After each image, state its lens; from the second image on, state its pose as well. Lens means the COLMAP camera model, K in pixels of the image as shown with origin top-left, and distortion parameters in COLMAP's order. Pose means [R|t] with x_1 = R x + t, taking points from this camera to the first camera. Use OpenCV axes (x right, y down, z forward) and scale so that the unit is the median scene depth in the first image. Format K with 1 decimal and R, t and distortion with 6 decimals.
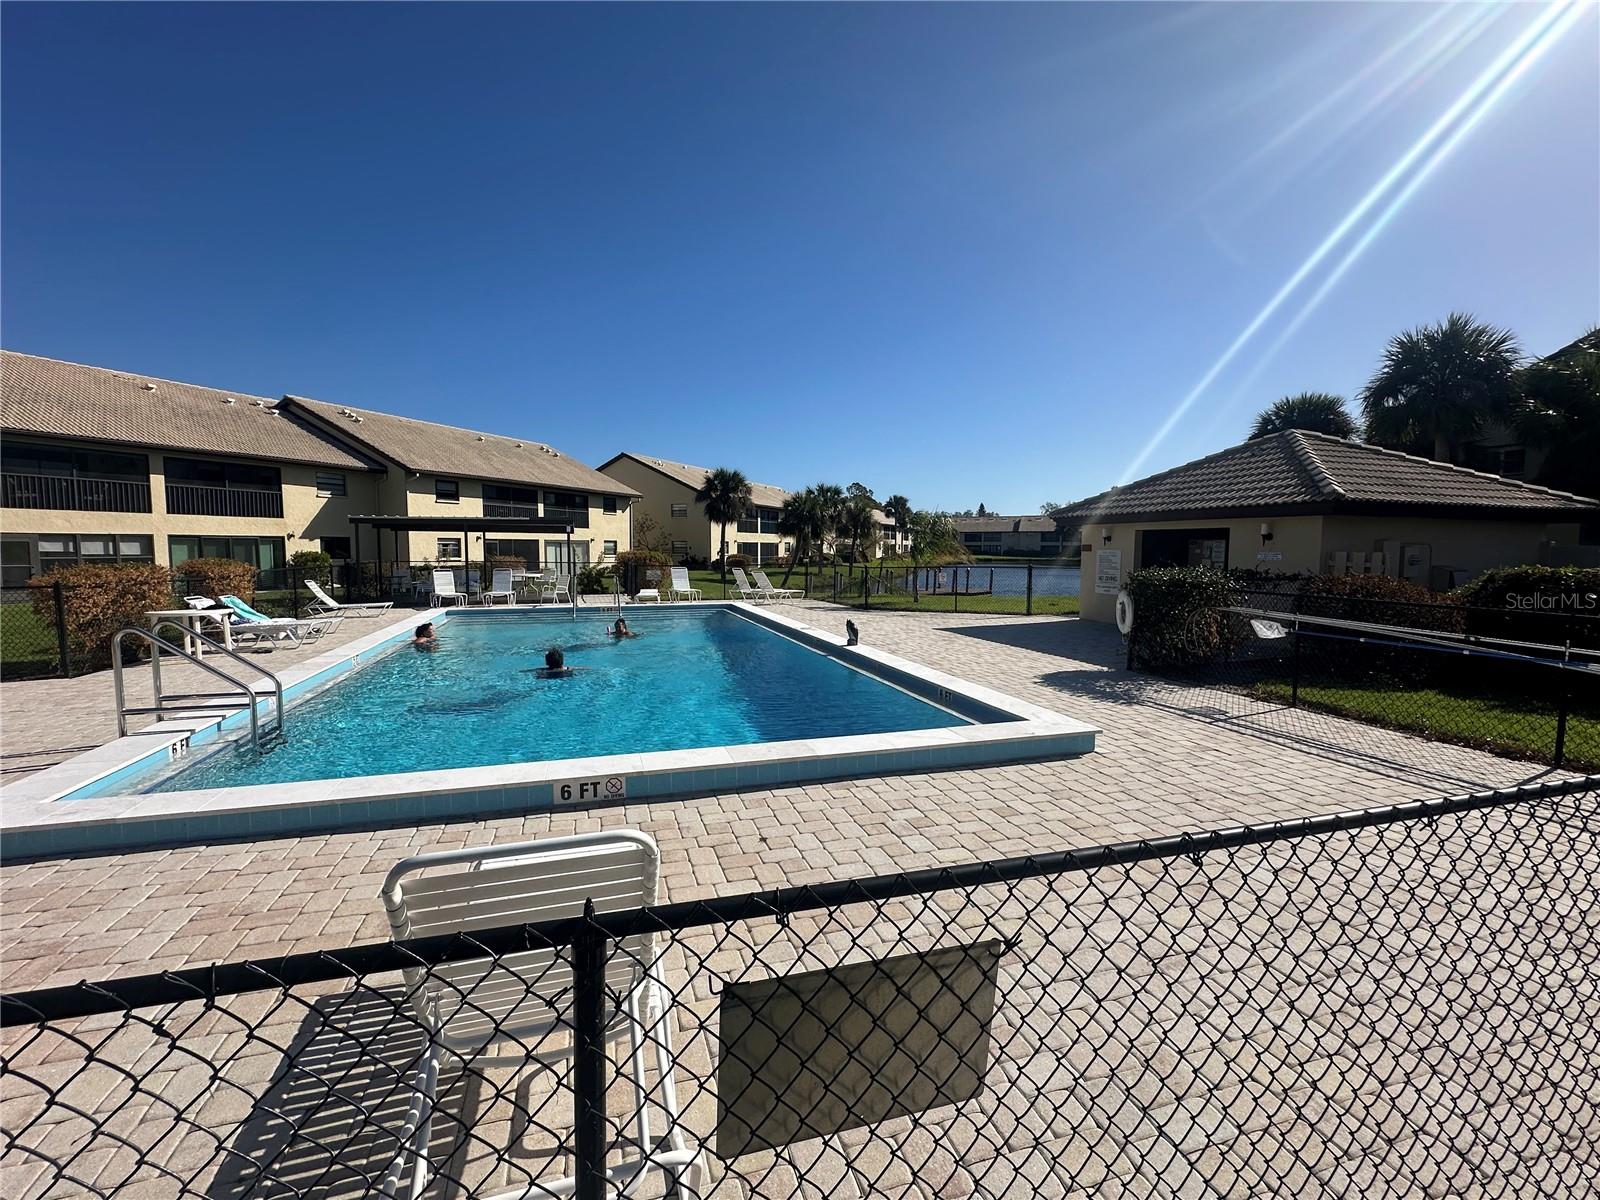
lens RADIAL K [[696.3, 0, 800.0], [0, 696.3, 600.0], [0, 0, 1]] dist [-0.001806, -0.000683]
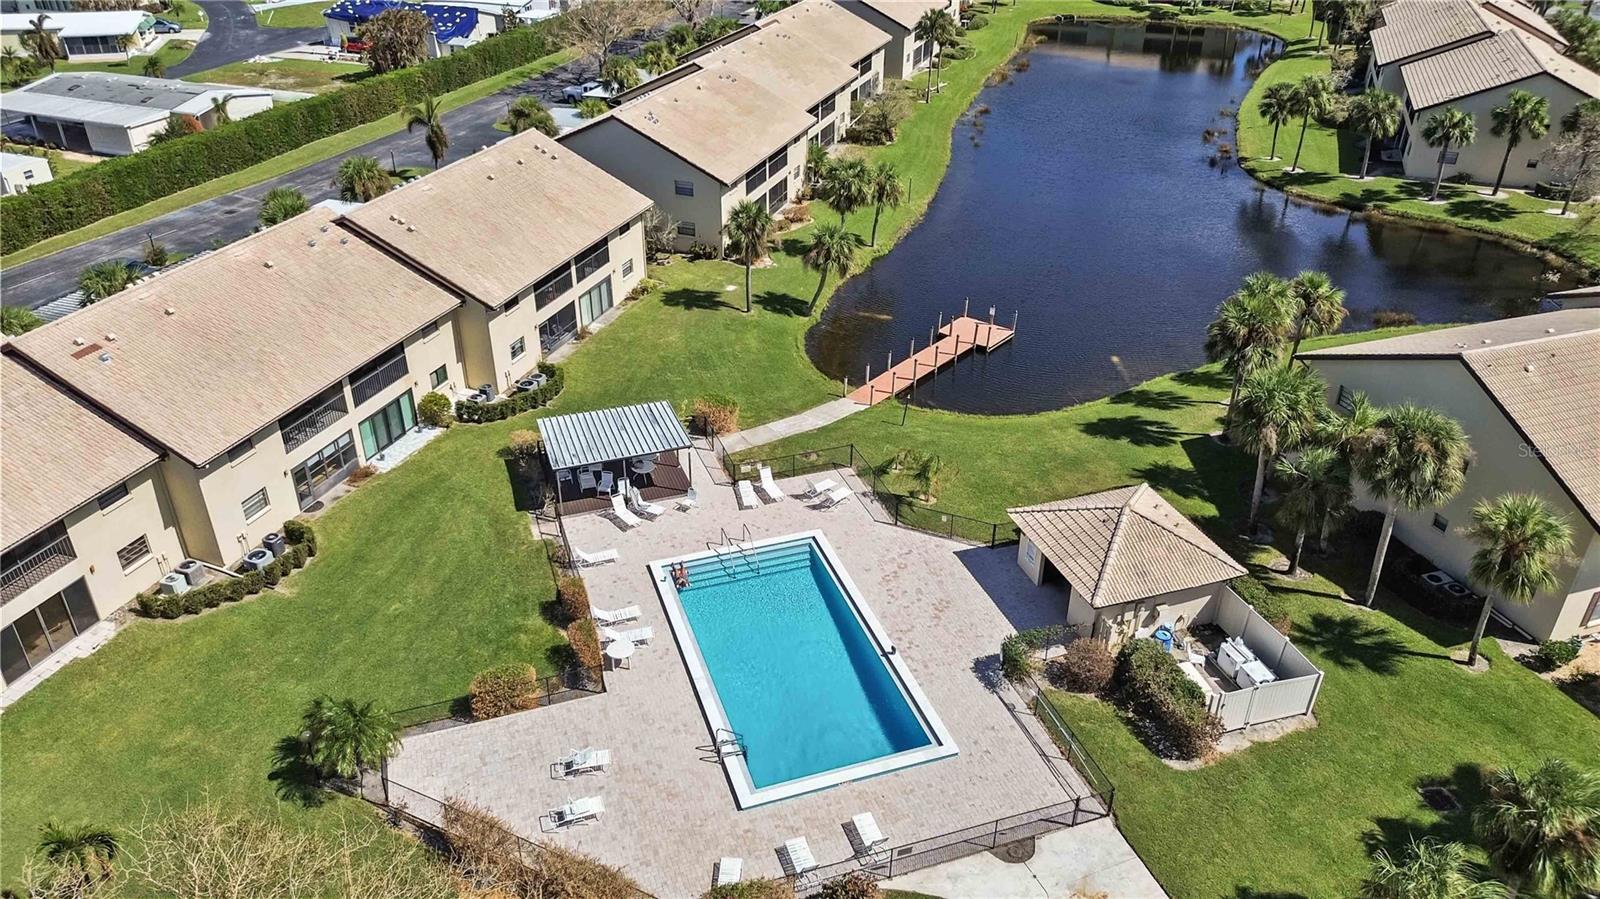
lens RADIAL K [[1127.8, 0, 800.0], [0, 1127.8, 449.5], [0, 0, 1]] dist [0.073743, -0.077065]
pose [[0.999567, -0.013410, 0.026197, -0.144939], [0.000569, 0.898806, 0.438346, -0.955814], [-0.029424, -0.438141, 0.898425, -0.923407]]
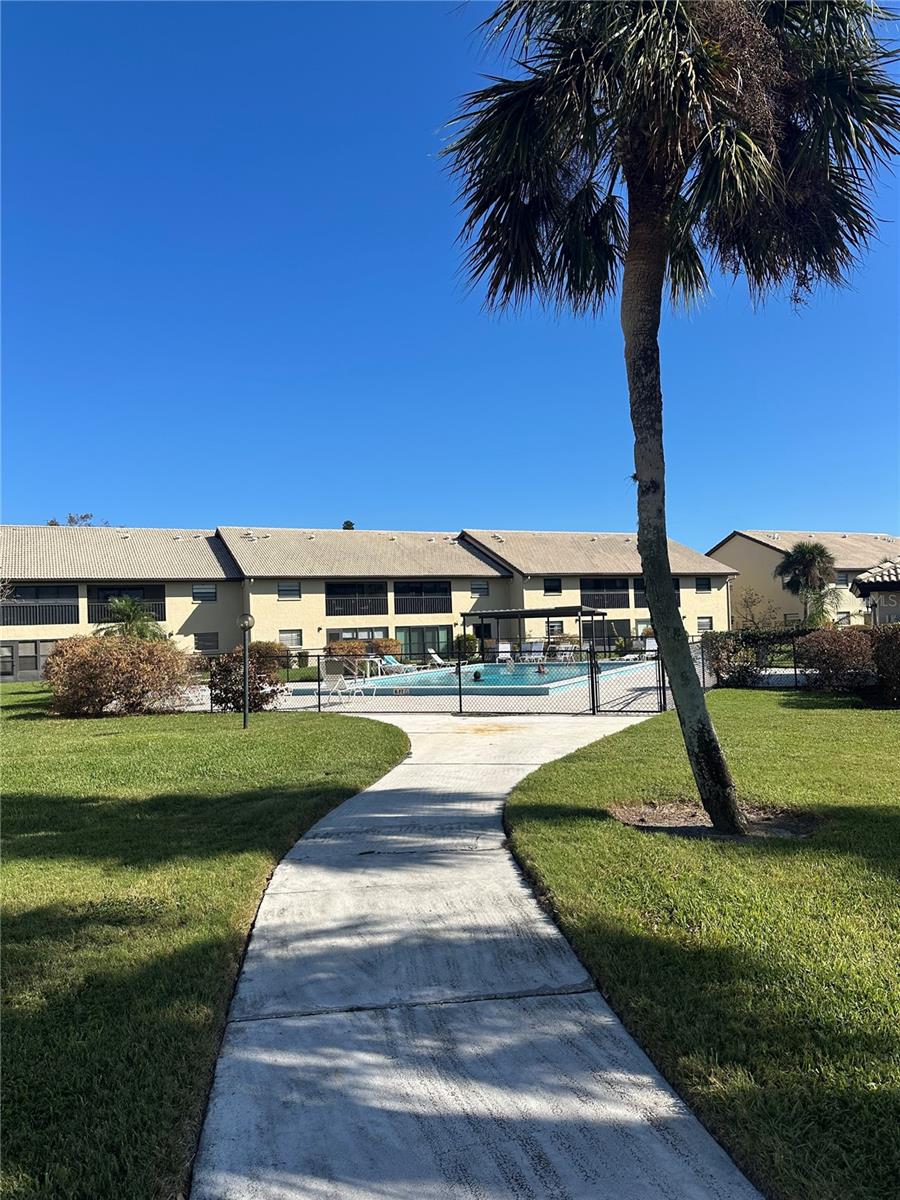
lens RADIAL K [[823.0, 0, 450.0], [0, 823.0, 600.0], [0, 0, 1]] dist [0.161187, -0.287352]
pose [[0.742687, -0.055456, -0.667339, 0.544624], [-0.013522, 0.995120, -0.097743, 0.037609], [0.669502, 0.081616, 0.738313, -0.411352]]
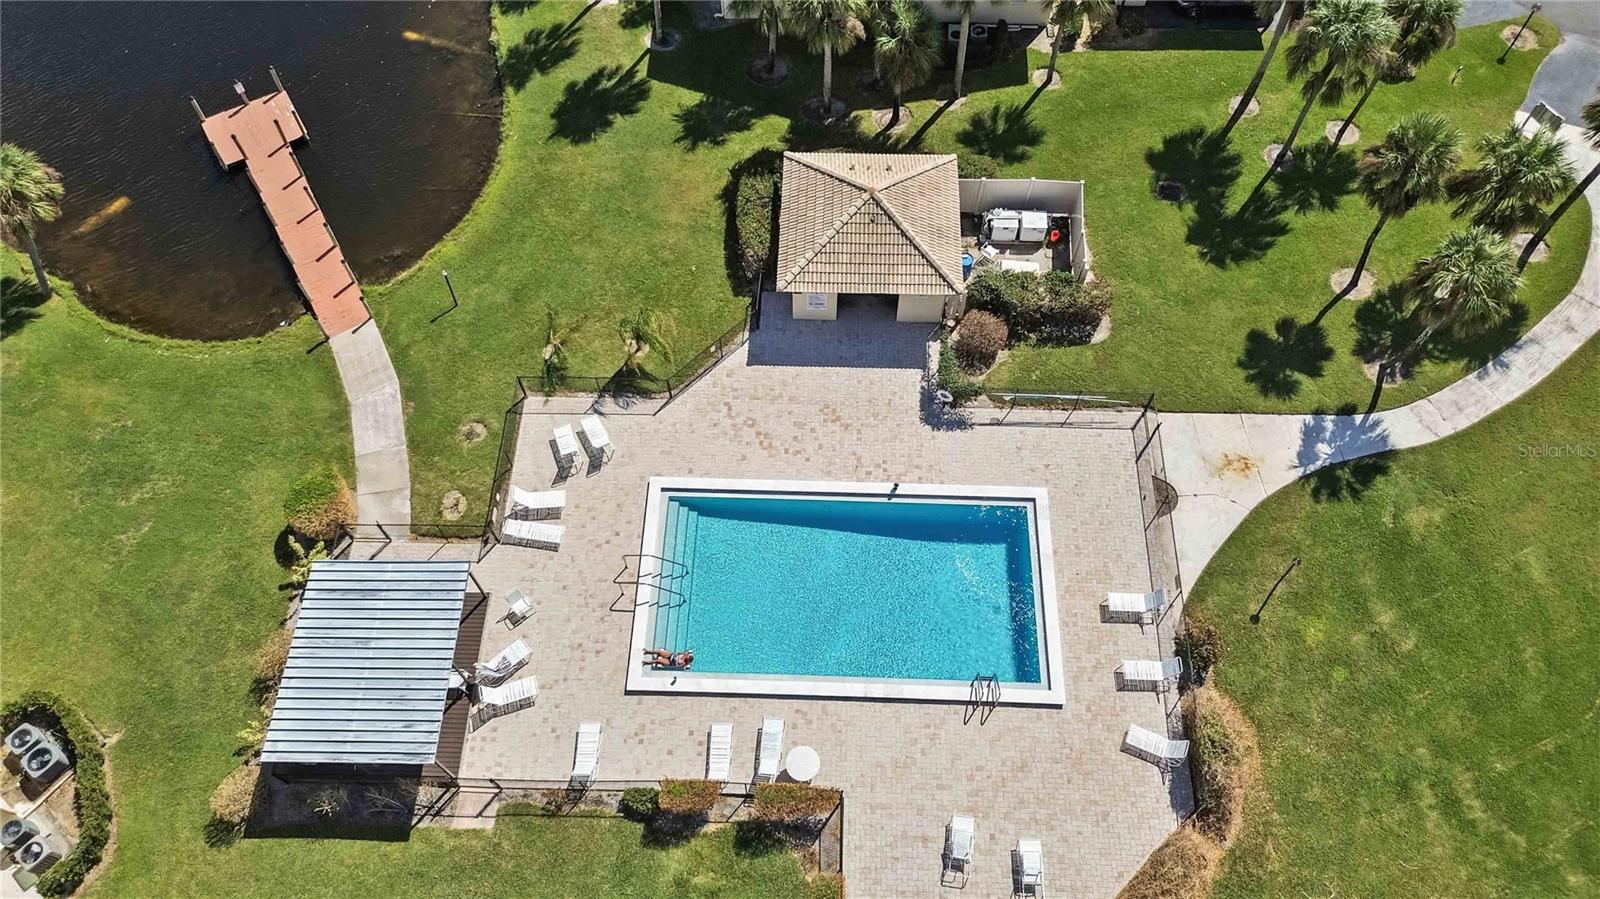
lens RADIAL K [[1127.8, 0, 800.0], [0, 1127.8, 449.5], [0, 0, 1]] dist [0.073743, -0.077065]
pose [[0.328916, -0.825654, 0.458378, -0.668400], [0.079495, 0.507870, 0.857758, -1.314487], [-0.941007, -0.245692, 0.232681, 0.197010]]
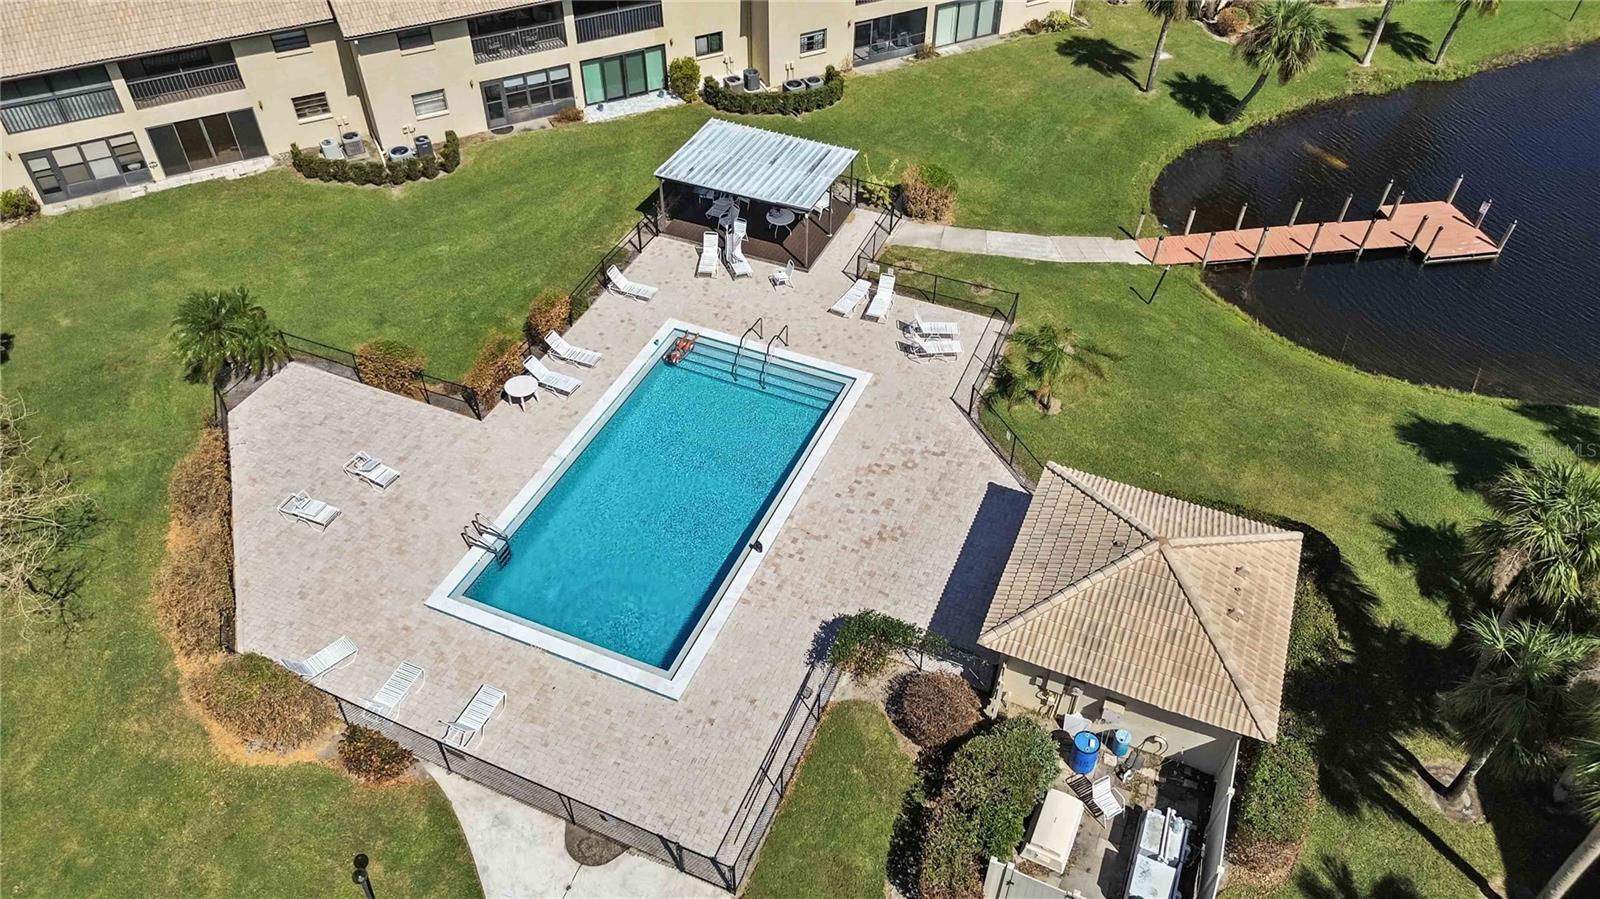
lens RADIAL K [[1127.8, 0, 800.0], [0, 1127.8, 449.5], [0, 0, 1]] dist [0.073743, -0.077065]
pose [[0.759646, 0.449392, -0.470089, 0.592928], [-0.053461, 0.763546, 0.643537, -0.849986], [0.648135, -0.463729, 0.604050, -0.246860]]
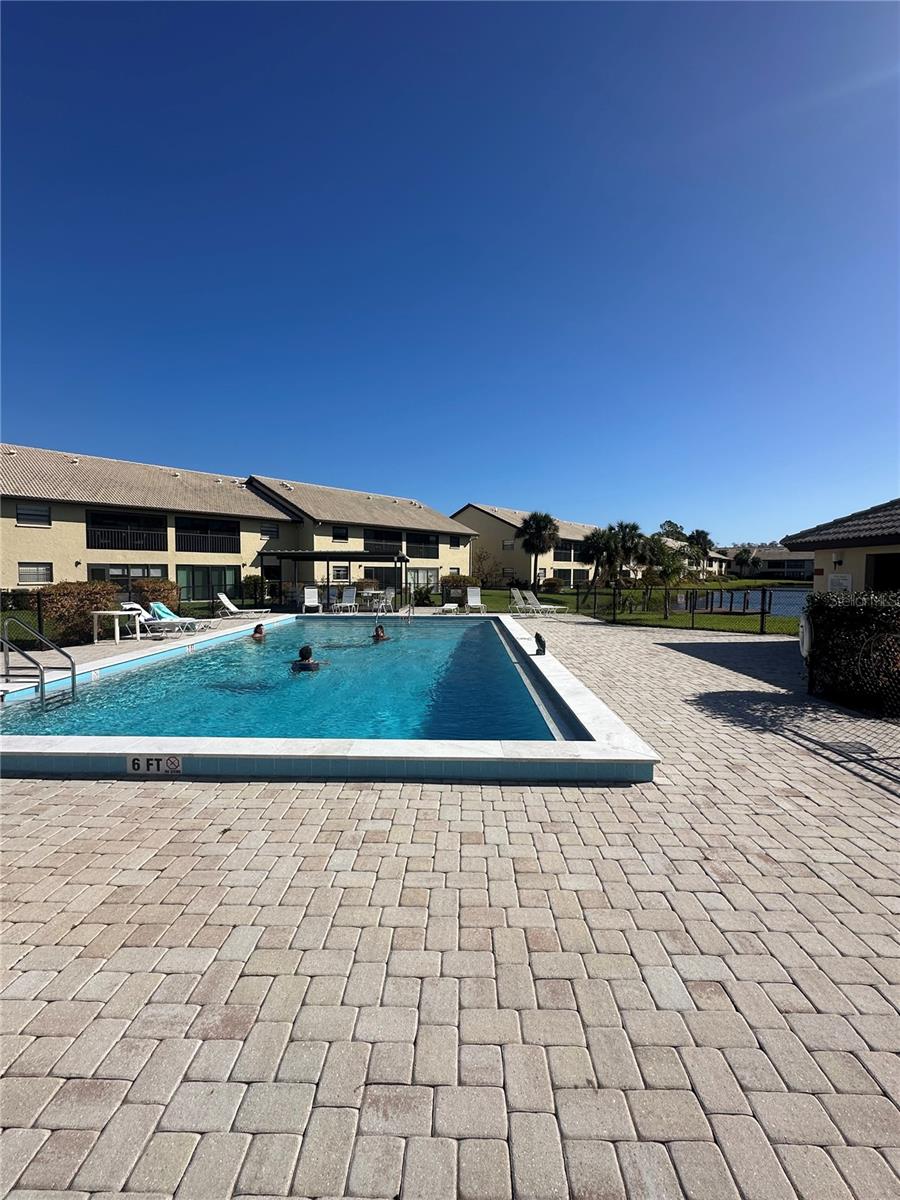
lens RADIAL K [[522.2, 0, 450.0], [0, 522.2, 600.0], [0, 0, 1]] dist [-0.001806, -0.000683]
pose [[0.947249, 0.017104, -0.320043, 0.086842], [-0.024803, 0.999492, -0.019994, -0.002229], [0.319538, 0.026877, 0.947192, 0.051220]]
